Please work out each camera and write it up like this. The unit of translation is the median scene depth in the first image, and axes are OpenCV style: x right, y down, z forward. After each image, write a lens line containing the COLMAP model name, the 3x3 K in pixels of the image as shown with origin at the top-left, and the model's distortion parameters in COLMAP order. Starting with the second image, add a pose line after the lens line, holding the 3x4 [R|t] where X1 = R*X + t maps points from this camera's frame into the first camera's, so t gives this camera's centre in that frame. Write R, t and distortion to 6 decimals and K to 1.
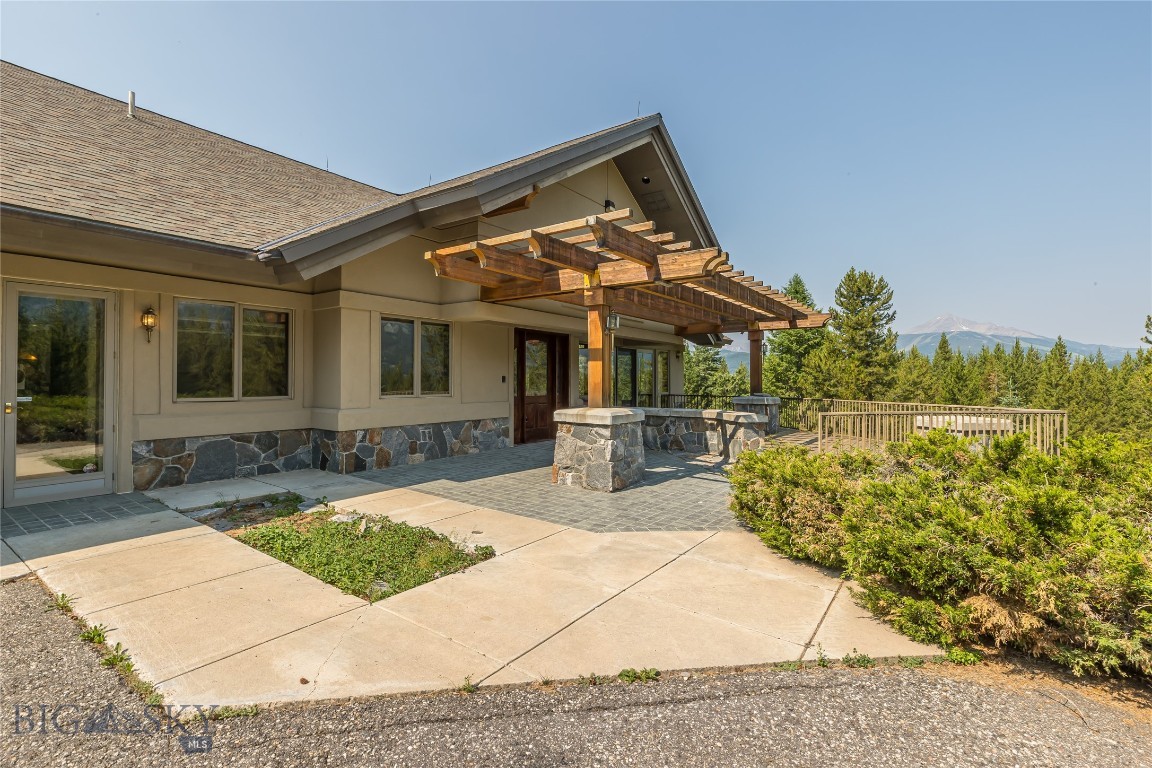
lens RADIAL K [[520.4, 0, 577.6], [0, 520.4, 377.2], [0, 0, 1]] dist [-0.020636, 0.000387]
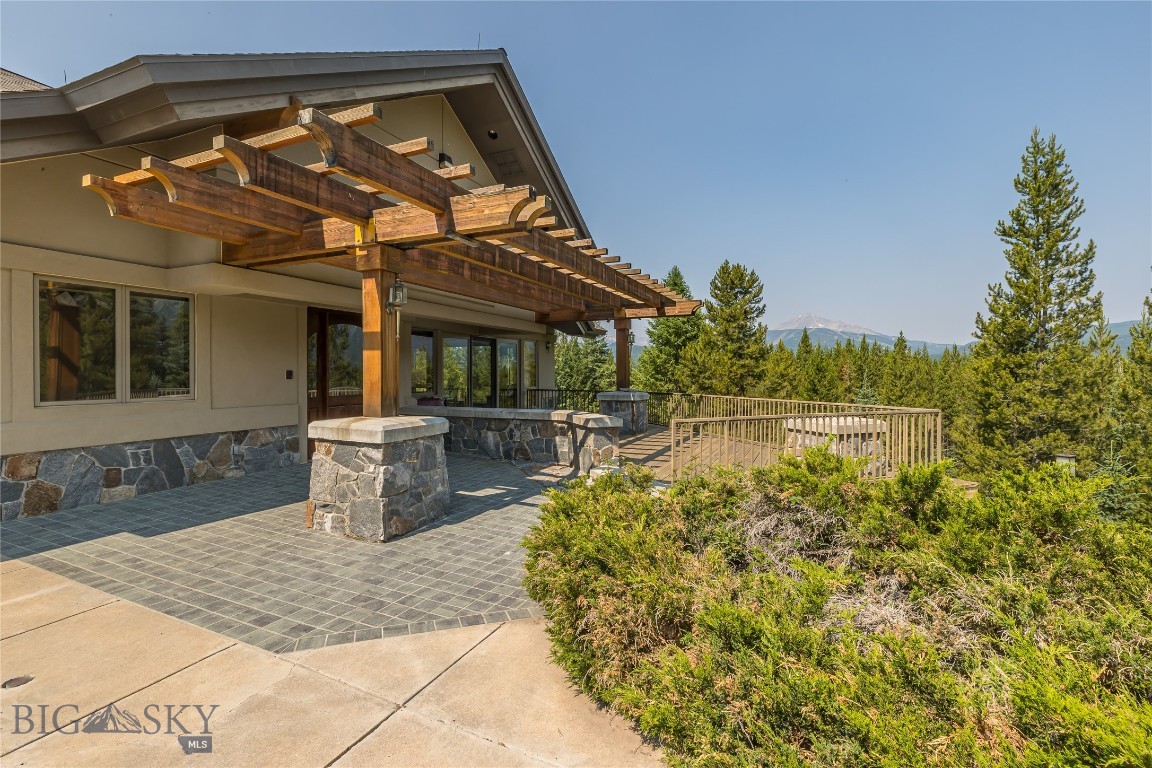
lens RADIAL K [[520.4, 0, 577.6], [0, 520.4, 377.2], [0, 0, 1]] dist [-0.020636, 0.000387]
pose [[0.979050, -0.004760, 0.203564, 0.135270], [0.001523, 0.999870, 0.016053, -0.004599], [-0.203614, -0.015407, 0.978930, 0.218158]]
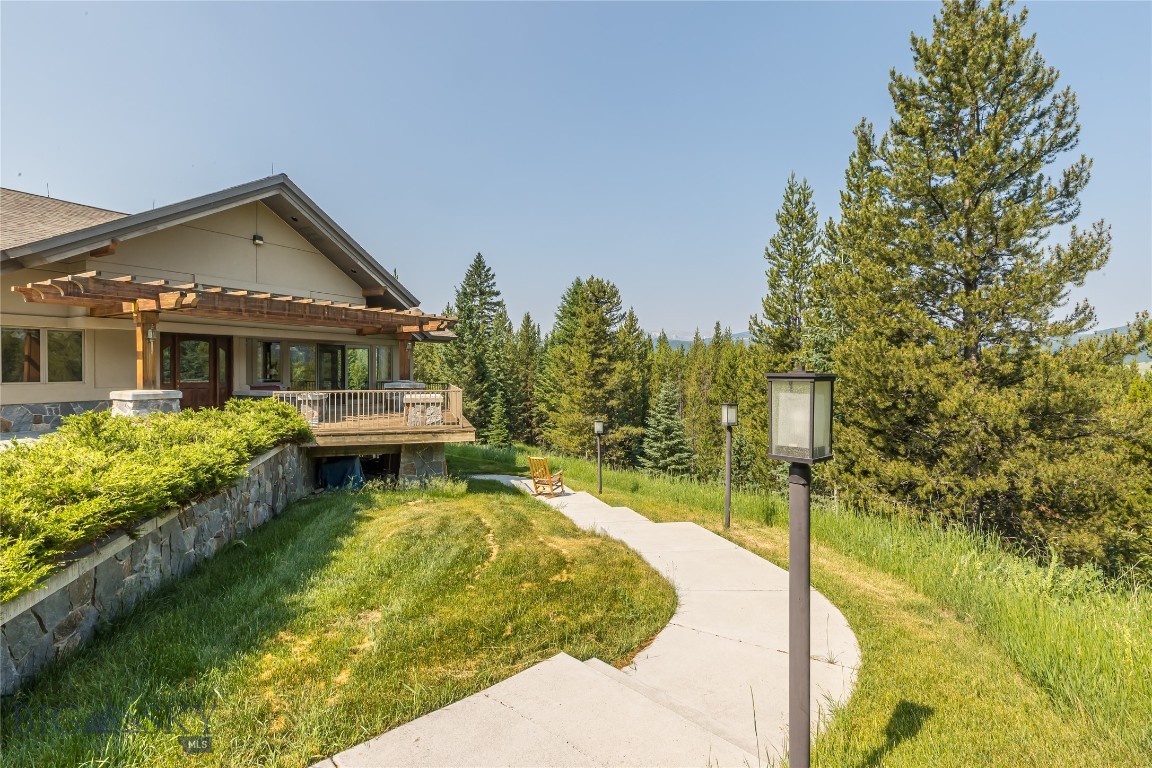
lens RADIAL K [[520.4, 0, 577.6], [0, 520.4, 377.2], [0, 0, 1]] dist [-0.020636, 0.000387]
pose [[0.988929, -0.005601, 0.148285, 0.906498], [0.002102, 0.999716, 0.023737, -0.009829], [-0.148376, -0.023163, 0.988660, -0.575888]]
